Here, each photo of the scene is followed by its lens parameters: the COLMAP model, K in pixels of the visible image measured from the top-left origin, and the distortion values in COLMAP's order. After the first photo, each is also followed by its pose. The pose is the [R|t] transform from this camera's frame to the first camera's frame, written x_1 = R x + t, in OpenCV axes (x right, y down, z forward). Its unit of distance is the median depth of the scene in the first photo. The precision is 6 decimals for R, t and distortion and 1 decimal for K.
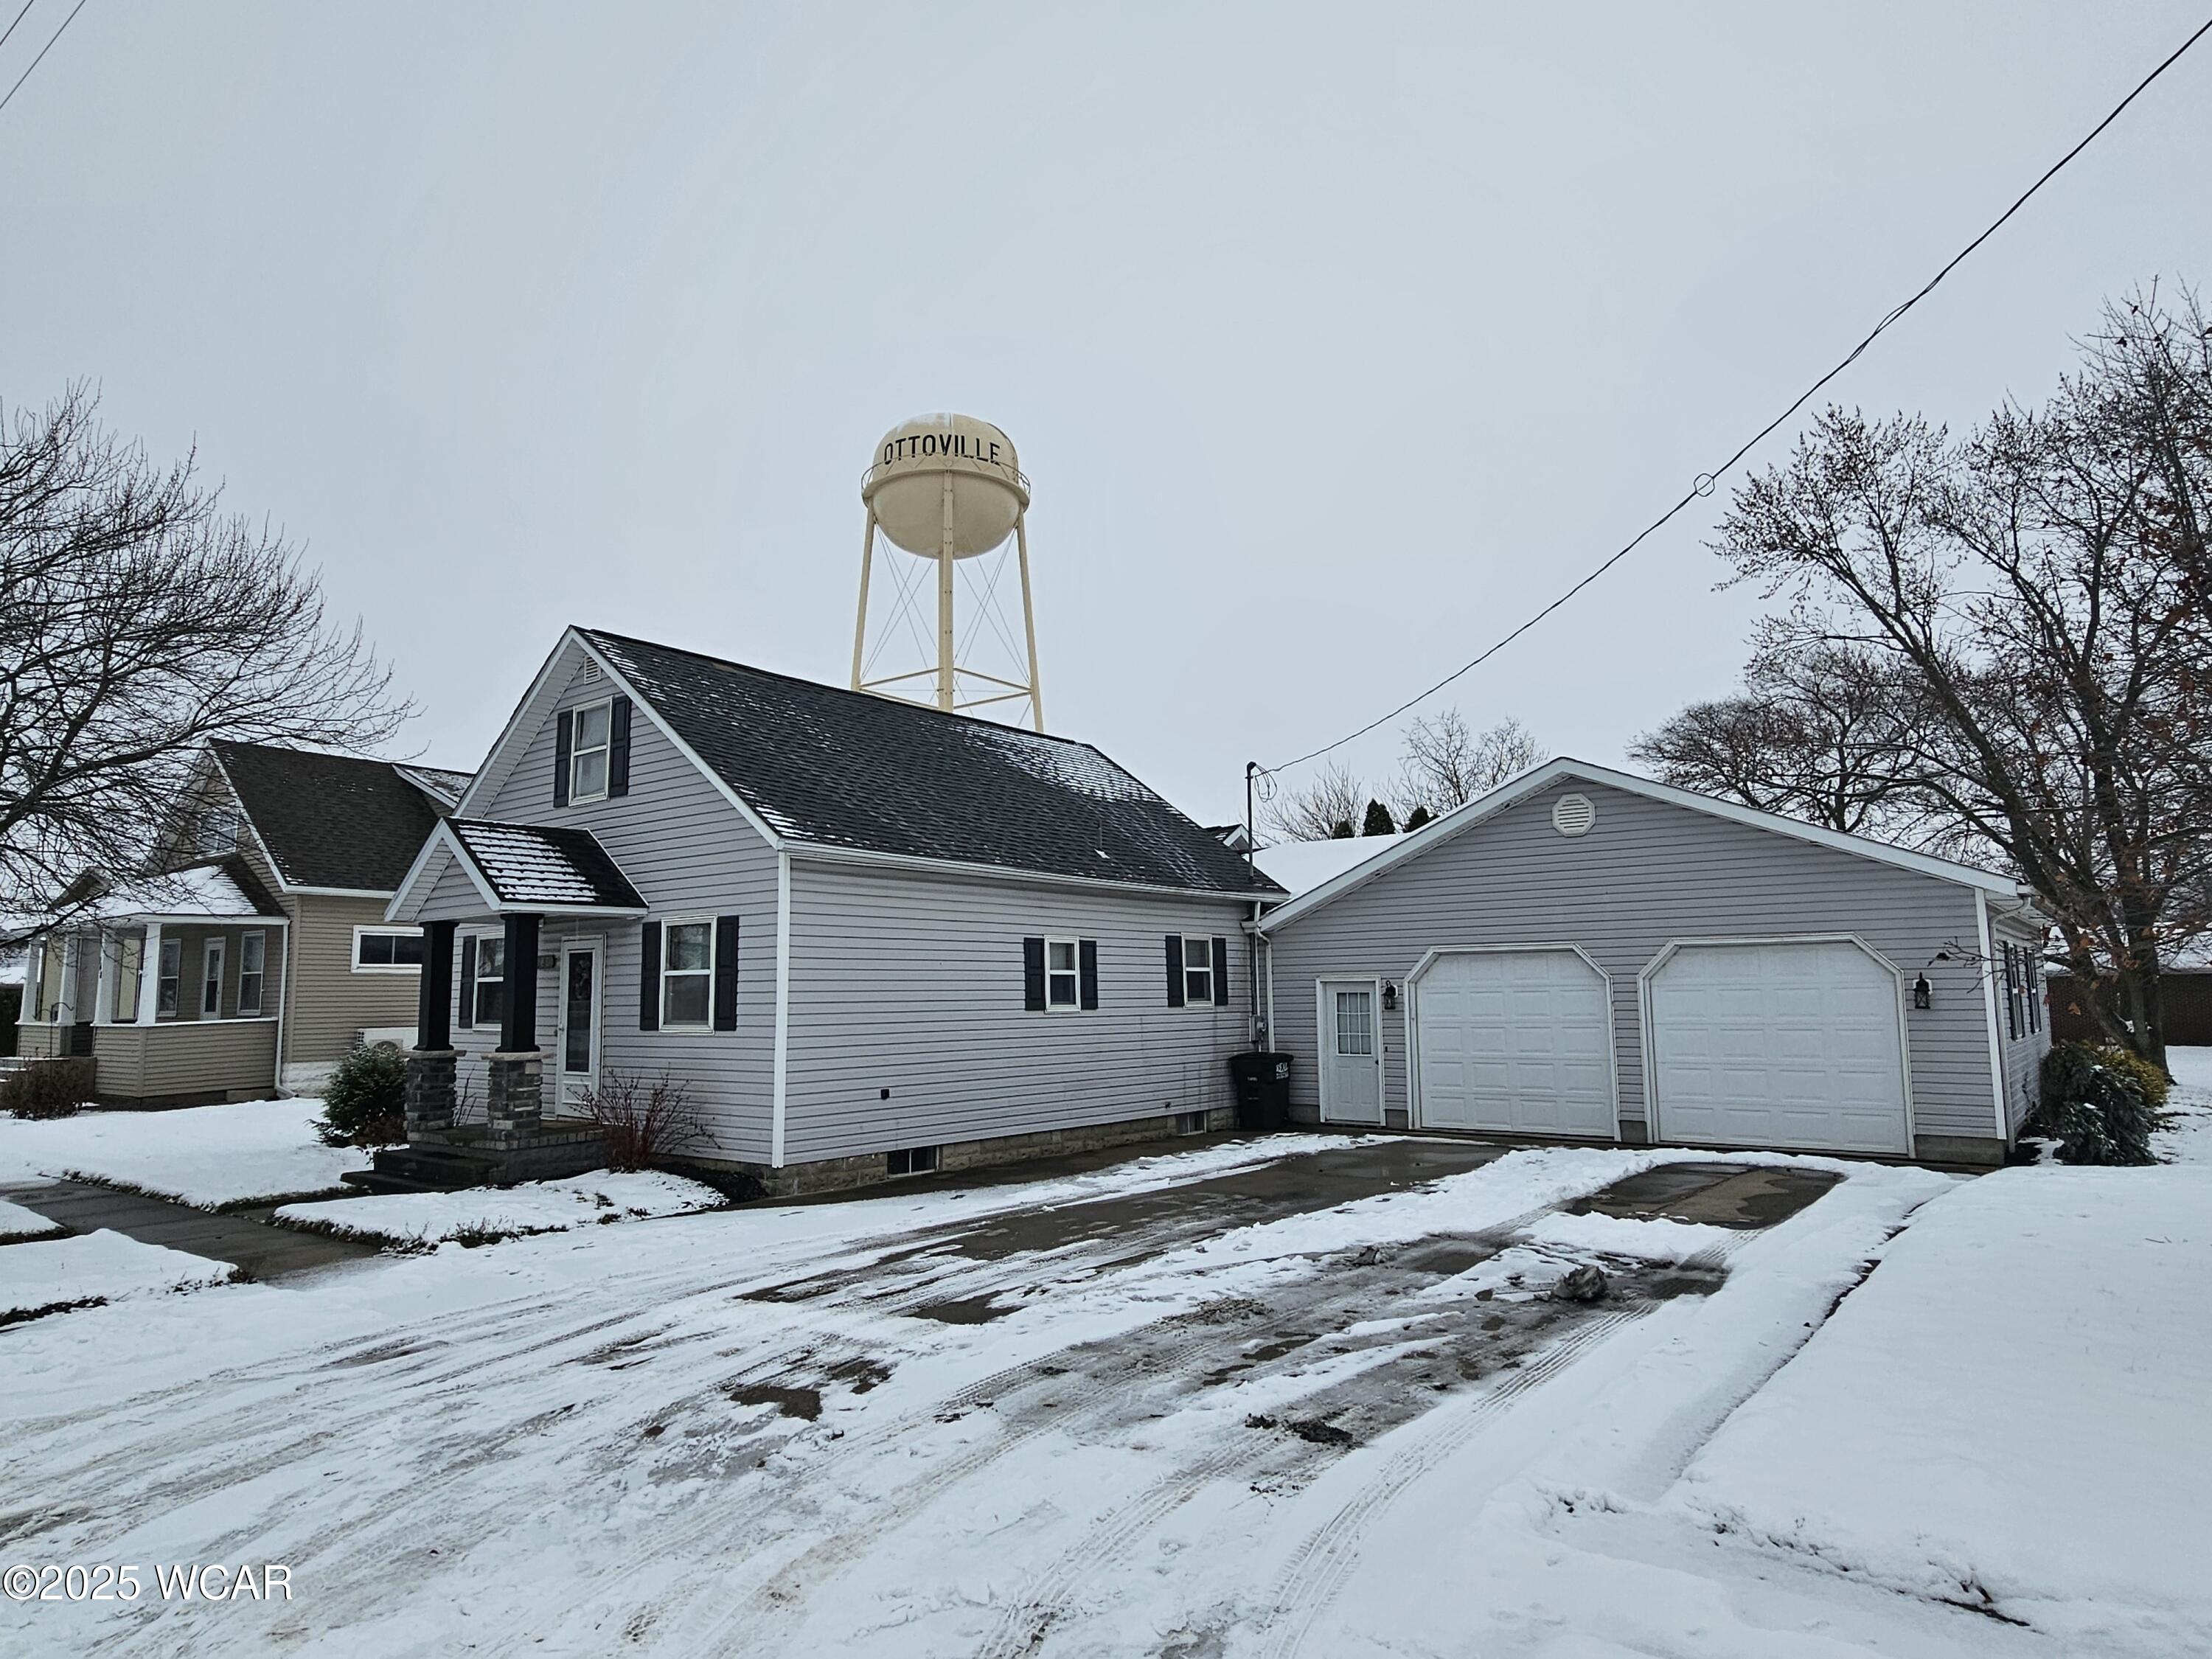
lens RADIAL K [[1327.0, 0, 1092.9], [0, 1327.0, 841.6], [0, 0, 1]] dist [0.002731, -0.002243]
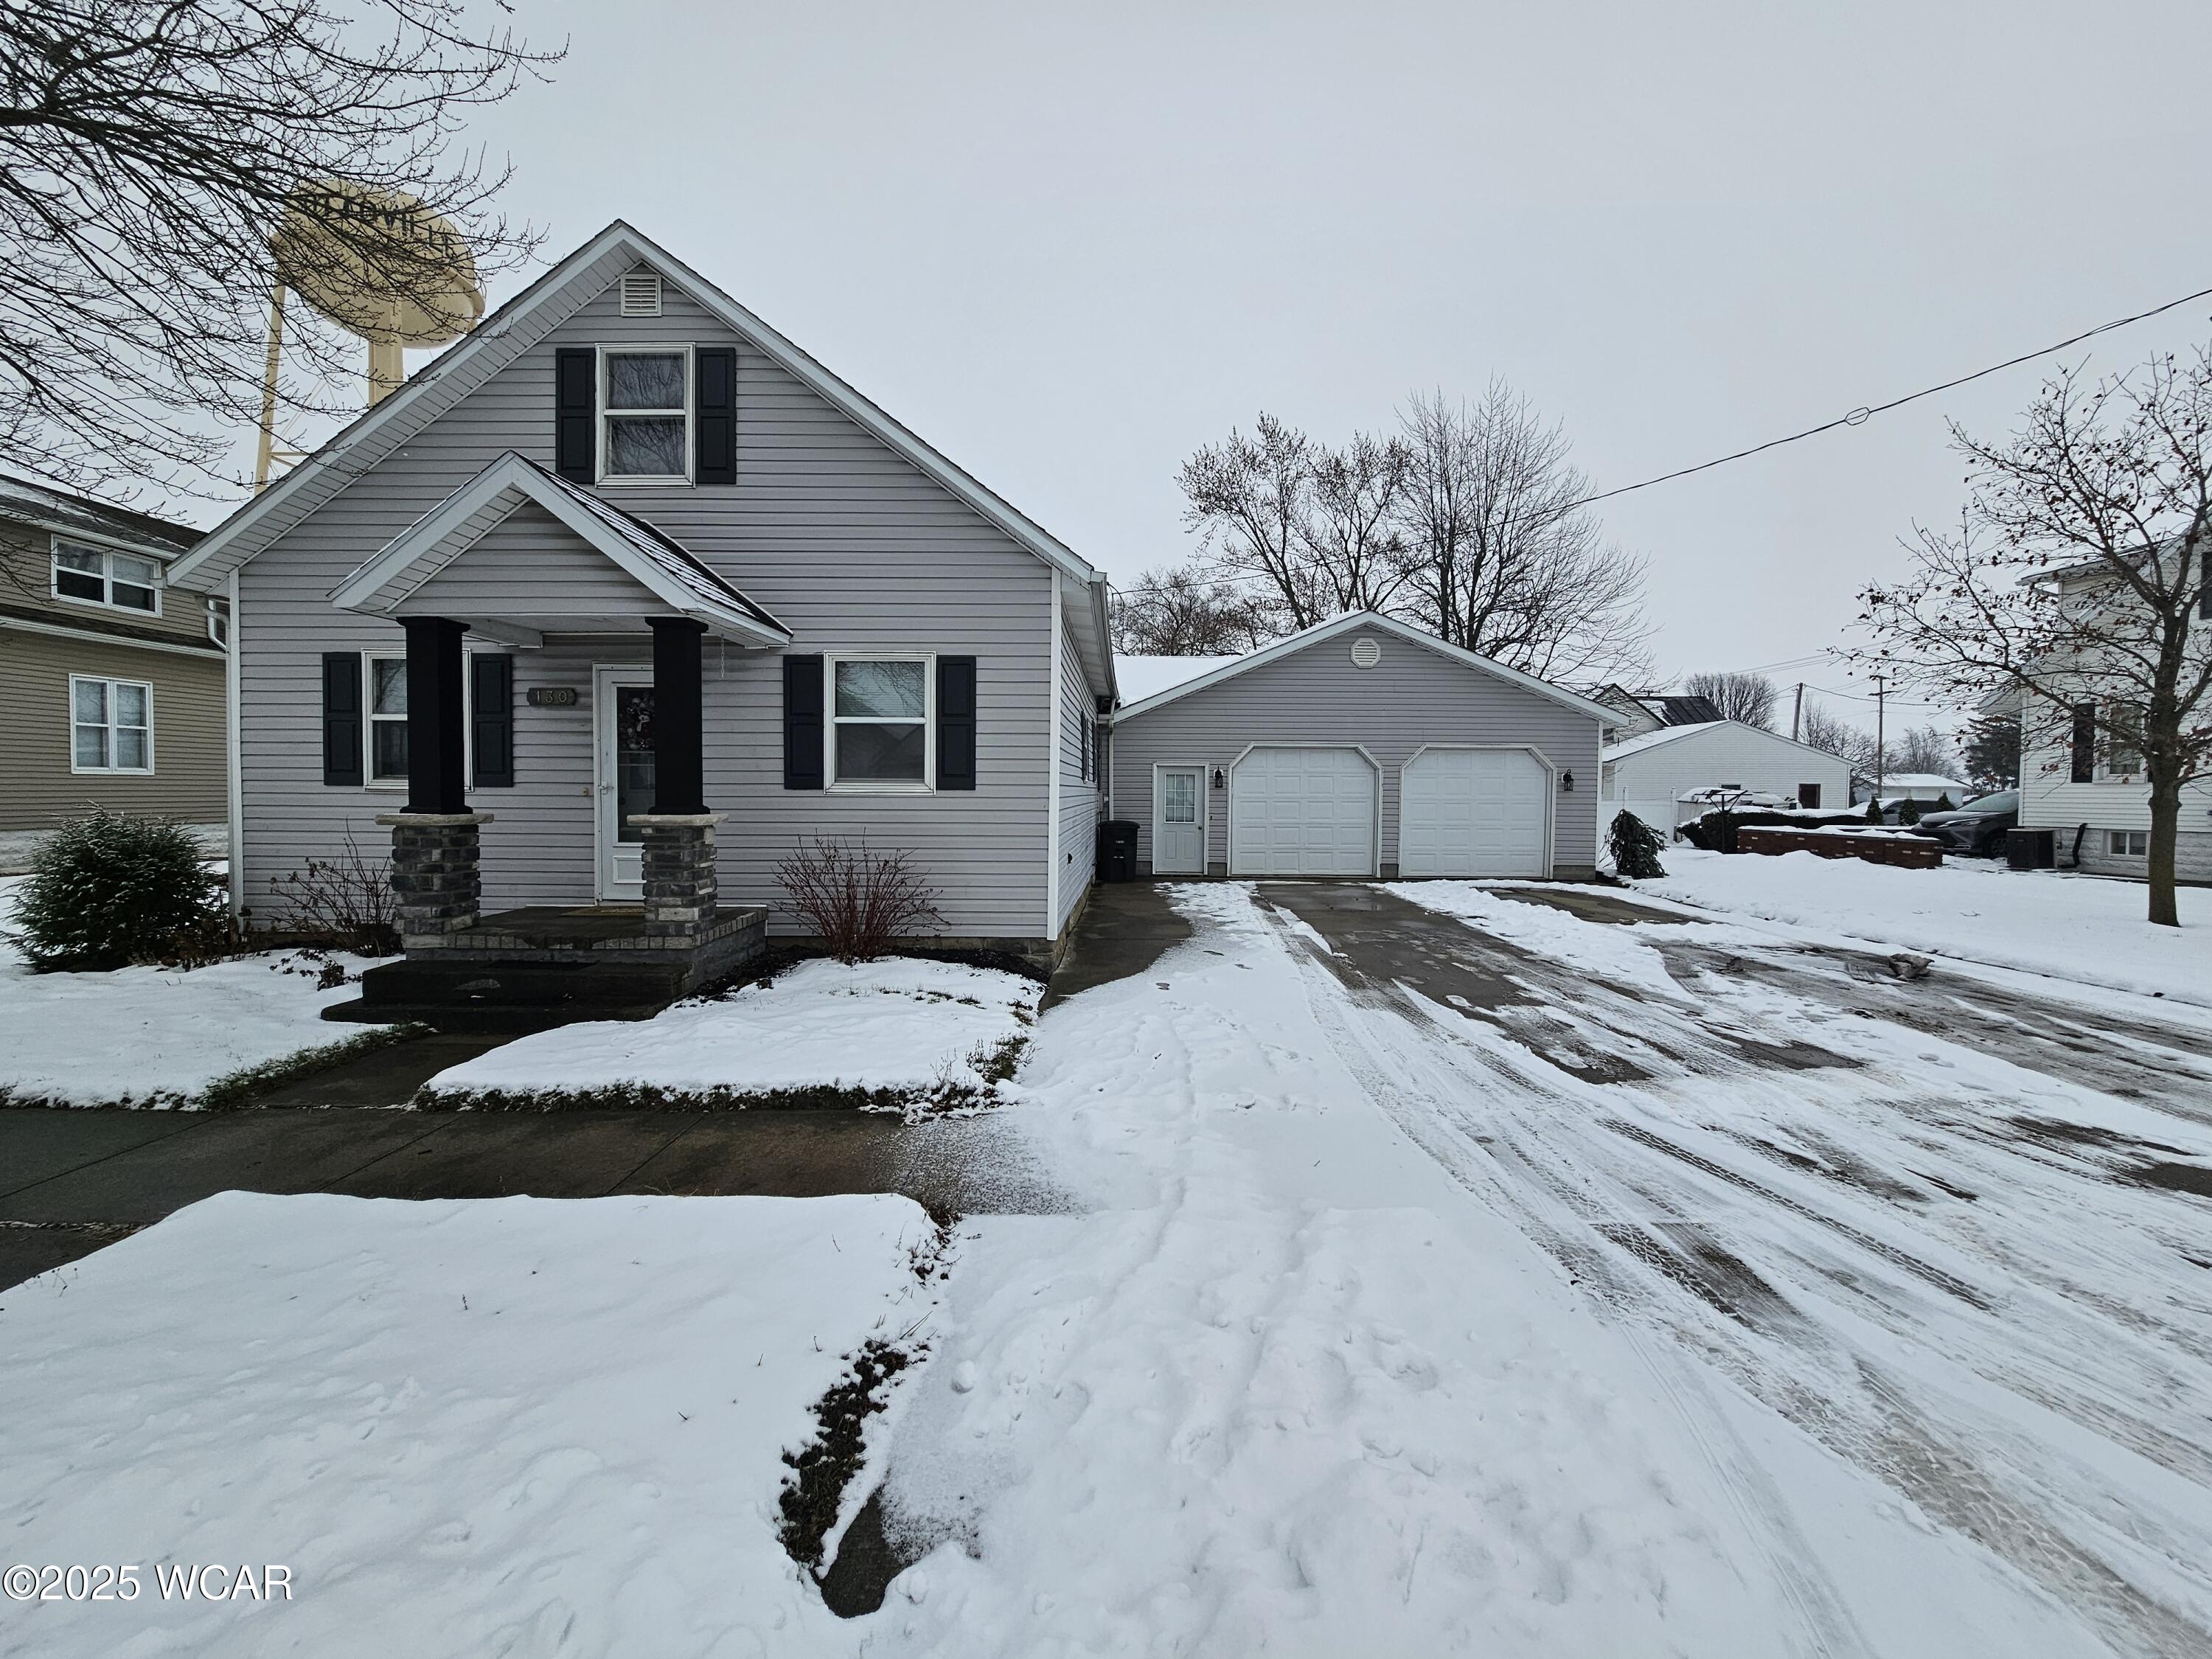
lens RADIAL K [[909.6, 0, 1118.0], [0, 909.6, 820.1], [0, 0, 1]] dist [0.001436, -0.001156]
pose [[0.789119, -0.001287, 0.614239, -0.511240], [-0.088590, 0.989304, 0.115884, 0.077683], [-0.607819, -0.145862, 0.780564, 0.437751]]
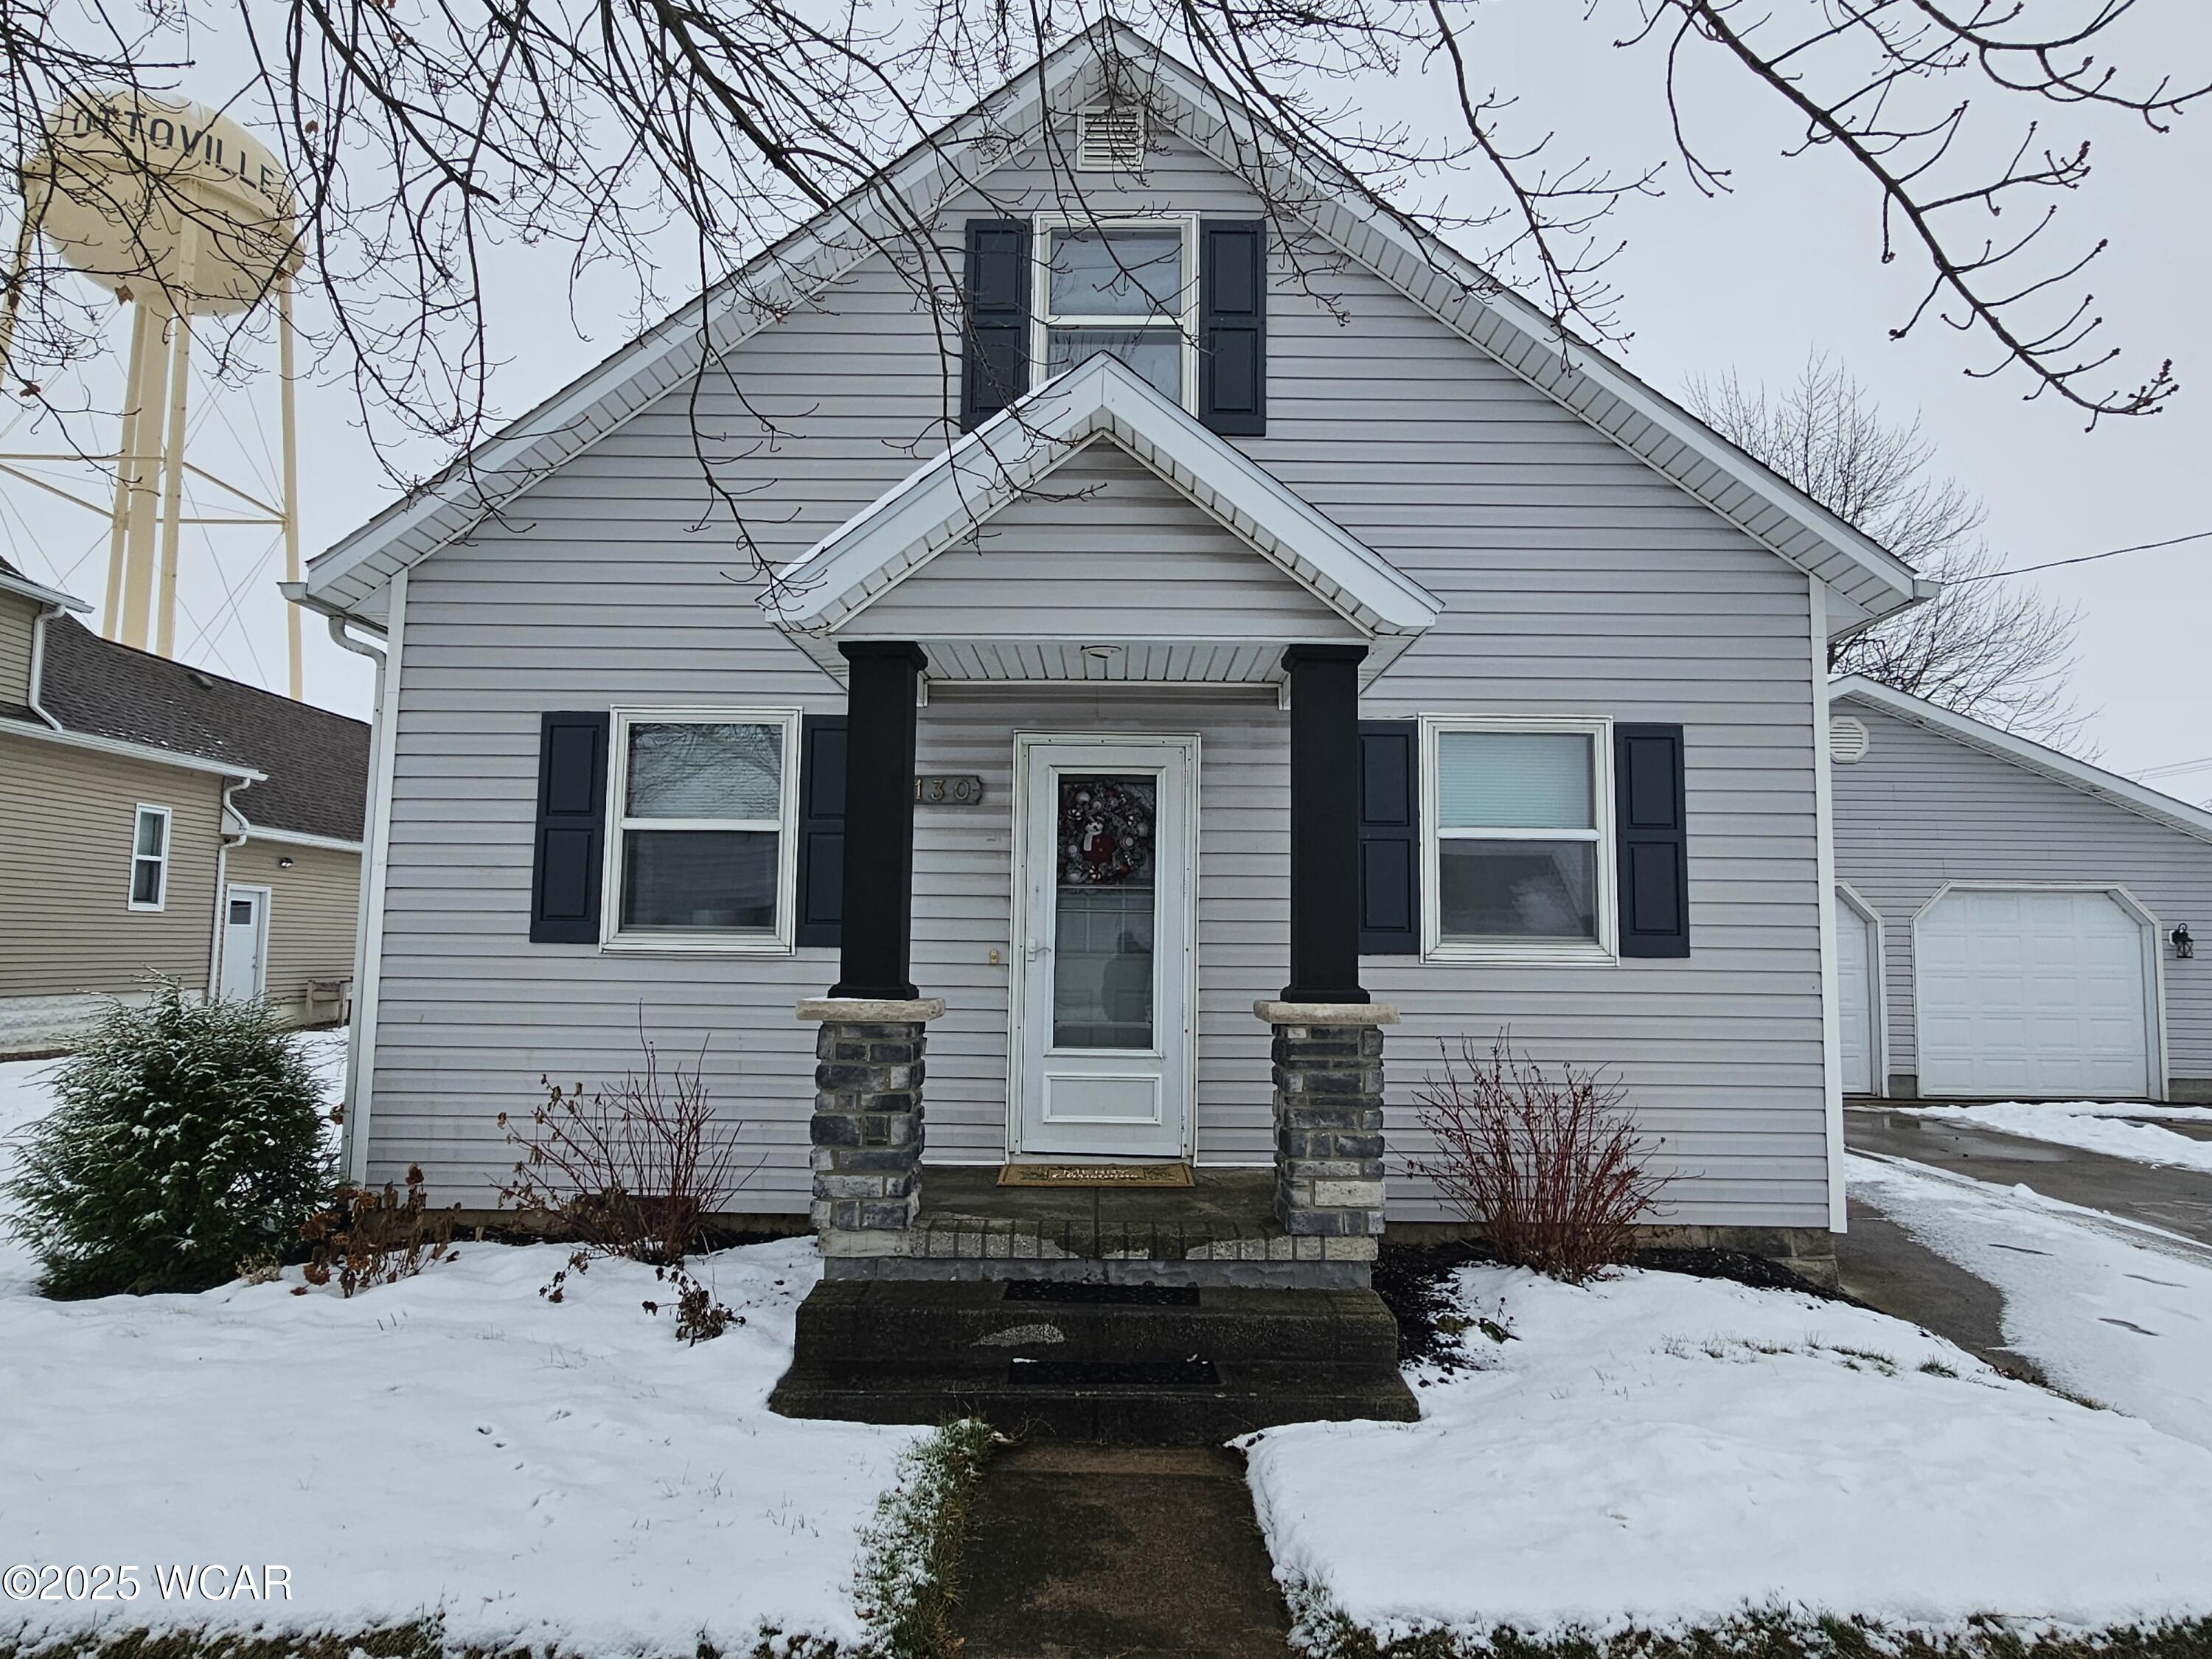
lens RADIAL K [[1327.0, 0, 1101.5], [0, 1327.0, 825.6], [0, 0, 1]] dist [0.002731, -0.002243]
pose [[0.786922, 0.079795, 0.611871, -0.677402], [-0.094145, 0.995520, -0.008749, 0.108611], [-0.609828, -0.050720, 0.790909, 0.684201]]
